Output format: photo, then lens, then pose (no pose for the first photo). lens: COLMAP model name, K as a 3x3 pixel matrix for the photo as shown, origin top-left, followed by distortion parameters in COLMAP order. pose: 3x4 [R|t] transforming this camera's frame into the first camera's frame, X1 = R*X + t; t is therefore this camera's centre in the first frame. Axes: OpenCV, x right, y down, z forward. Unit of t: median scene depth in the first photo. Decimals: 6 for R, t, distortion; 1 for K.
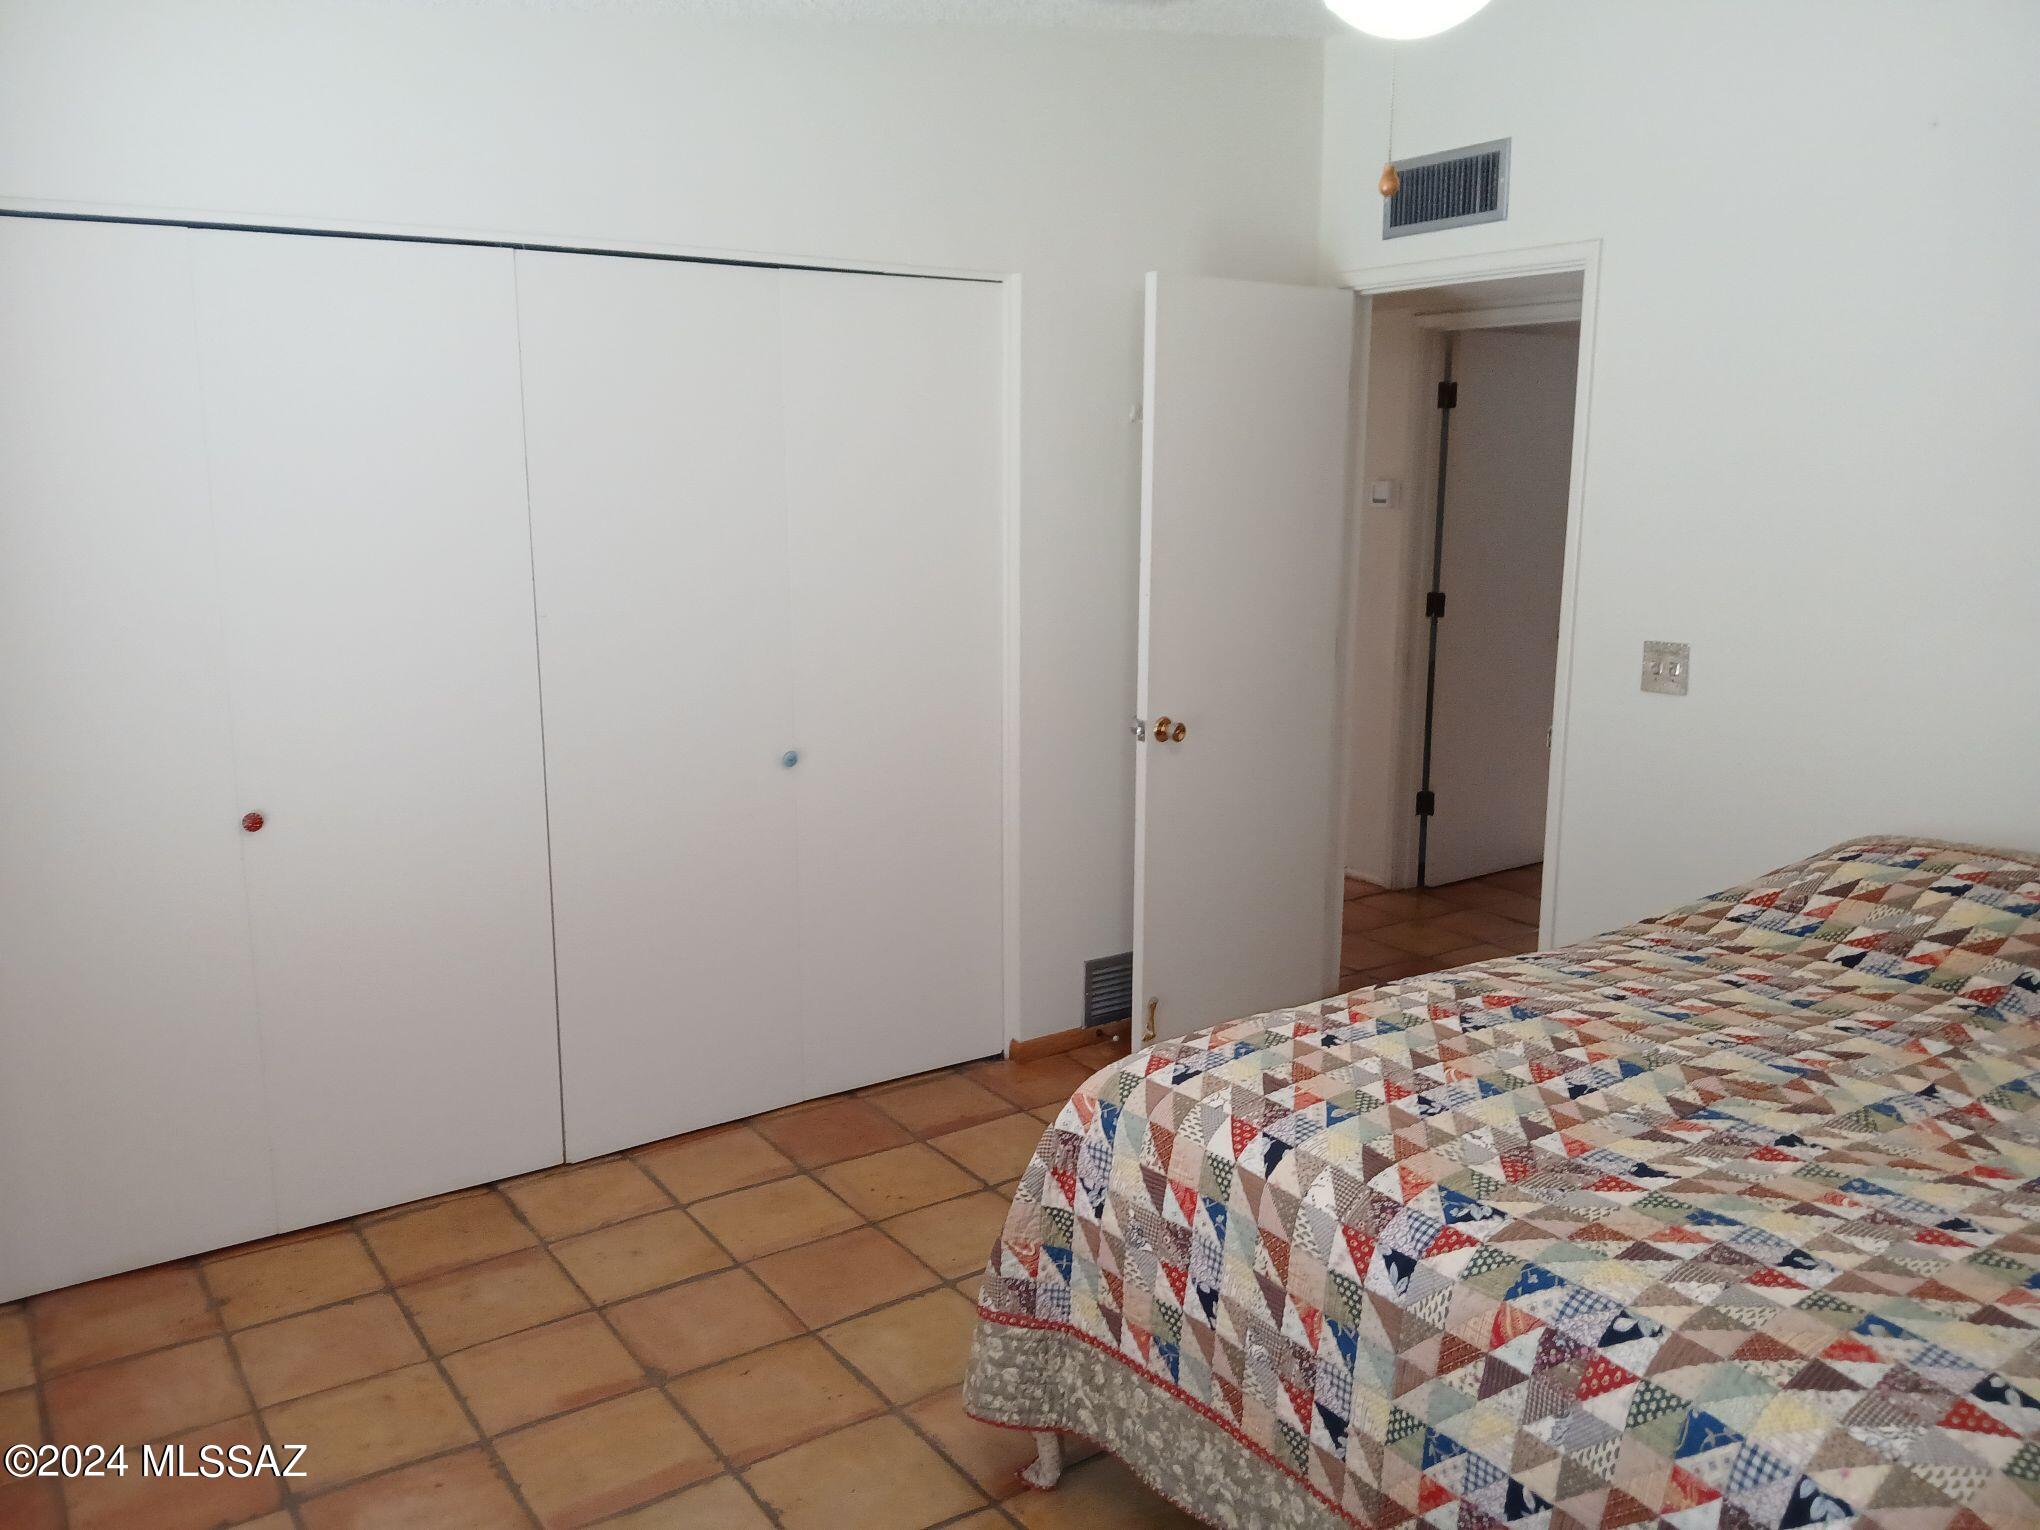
lens RADIAL K [[1567.7, 0, 1020.0], [0, 1567.7, 765.0], [0, 0, 1]] dist [0.070745, -0.129551]
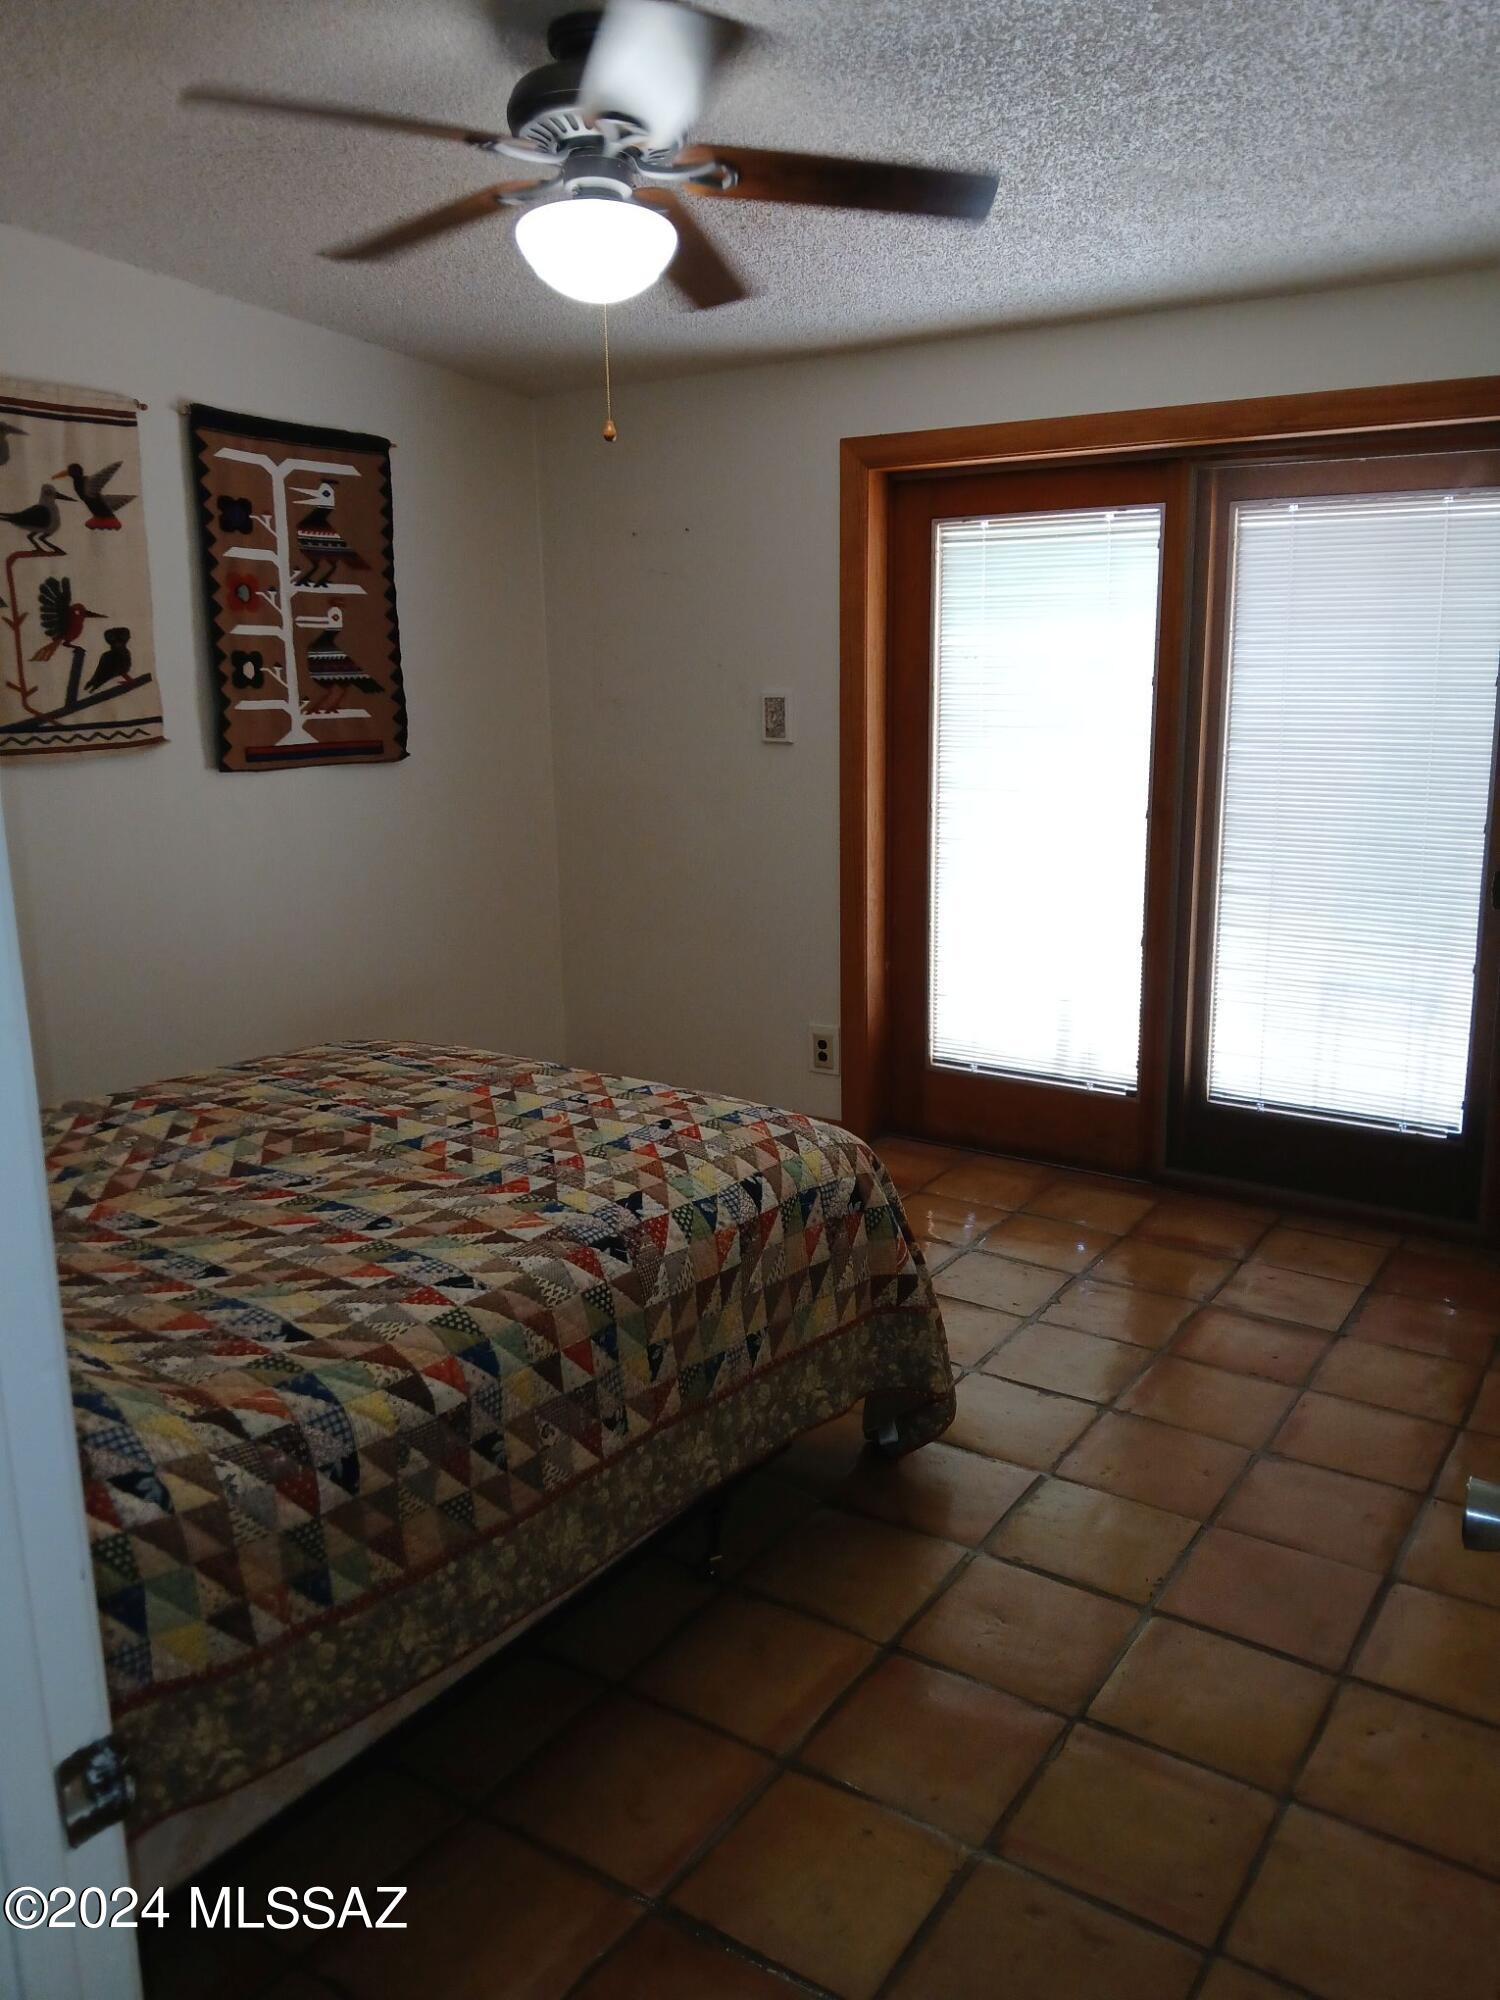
lens RADIAL K [[1537.0, 0, 750.0], [0, 1537.0, 1000.0], [0, 0, 1]] dist [0.070745, -0.129551]
pose [[-0.931606, 0.096166, -0.350518, 0.536544], [-0.054456, 0.916551, 0.396193, -0.360402], [0.359368, 0.388183, -0.848627, 1.986725]]
